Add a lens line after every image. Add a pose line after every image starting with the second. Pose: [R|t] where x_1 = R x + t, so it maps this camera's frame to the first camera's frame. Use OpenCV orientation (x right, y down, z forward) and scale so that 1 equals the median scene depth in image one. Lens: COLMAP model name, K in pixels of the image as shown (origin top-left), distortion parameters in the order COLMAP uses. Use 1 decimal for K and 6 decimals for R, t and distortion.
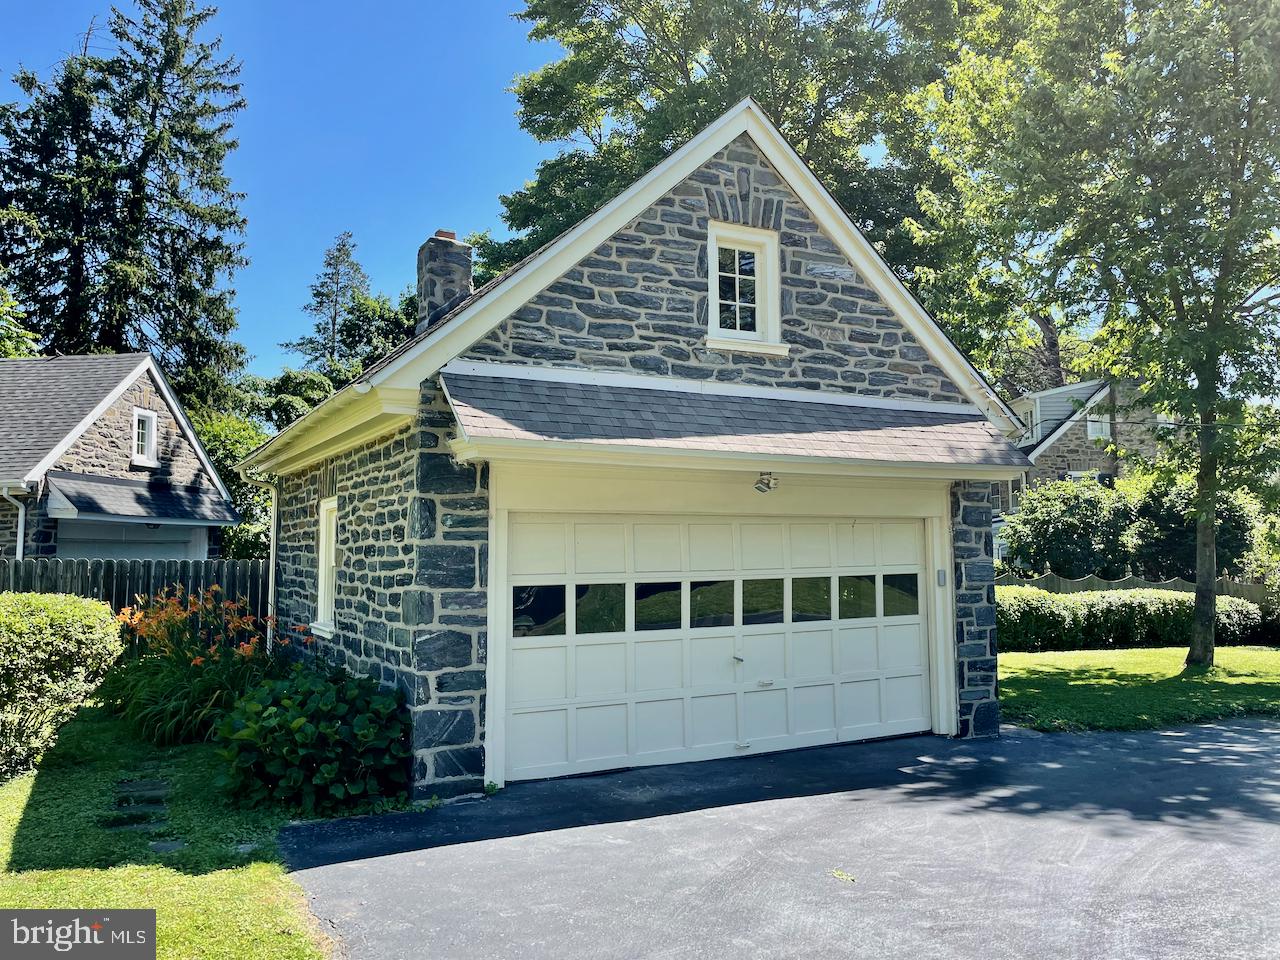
lens RADIAL K [[953.4, 0, 639.7], [0, 953.4, 480.1], [0, 0, 1]] dist [0.015777, -0.002432]
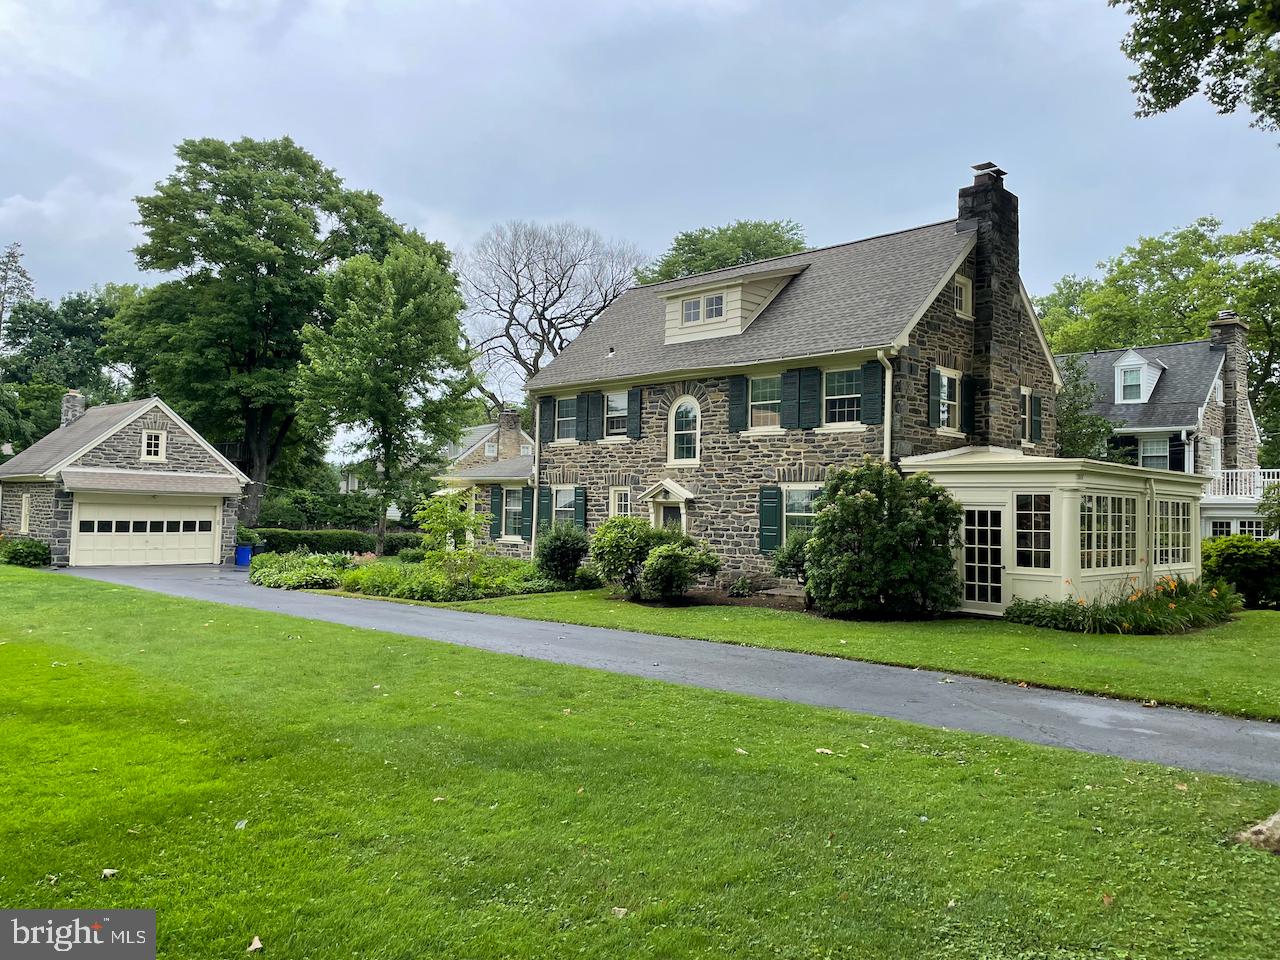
lens RADIAL K [[953.4, 0, 637.0], [0, 953.4, 483.6], [0, 0, 1]] dist [0.015777, -0.002432]
pose [[0.956099, 0.041212, 0.290131, 0.864296], [-0.056136, 0.997484, 0.043304, -0.326442], [-0.287616, -0.057690, 0.956007, -3.282964]]
